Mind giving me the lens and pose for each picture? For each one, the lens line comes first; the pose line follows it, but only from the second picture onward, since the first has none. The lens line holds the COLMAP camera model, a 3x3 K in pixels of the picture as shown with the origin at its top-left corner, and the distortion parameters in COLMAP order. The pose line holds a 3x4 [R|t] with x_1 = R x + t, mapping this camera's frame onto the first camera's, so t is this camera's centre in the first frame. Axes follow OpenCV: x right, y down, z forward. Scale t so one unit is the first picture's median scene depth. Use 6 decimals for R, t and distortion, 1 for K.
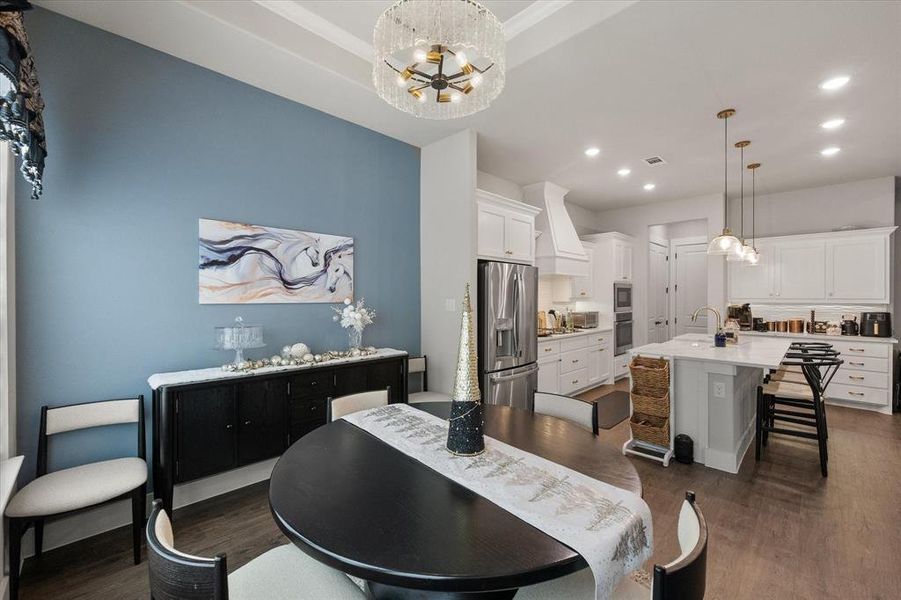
lens RADIAL K [[359.8, 0, 451.8], [0, 359.8, 297.0], [0, 0, 1]] dist [0.000883, 0.000084]
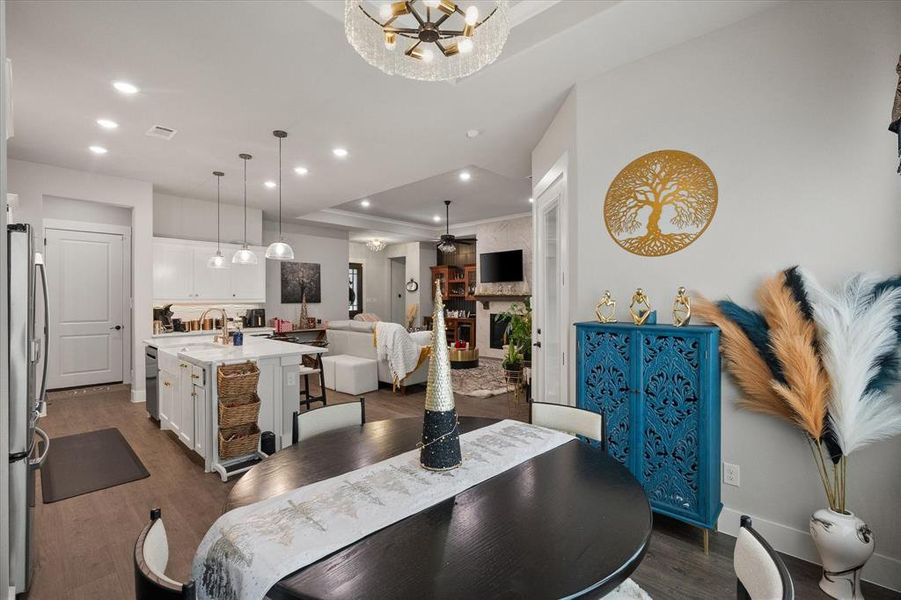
lens RADIAL K [[410.0, 0, 437.8], [0, 410.0, 296.0], [0, 0, 1]] dist [0.002649, 0.000359]
pose [[-0.016713, 0.004508, 0.999850, -0.317205], [-0.000084, 0.999990, -0.004510, 0.000709], [-0.999860, -0.000159, -0.016713, 0.323320]]
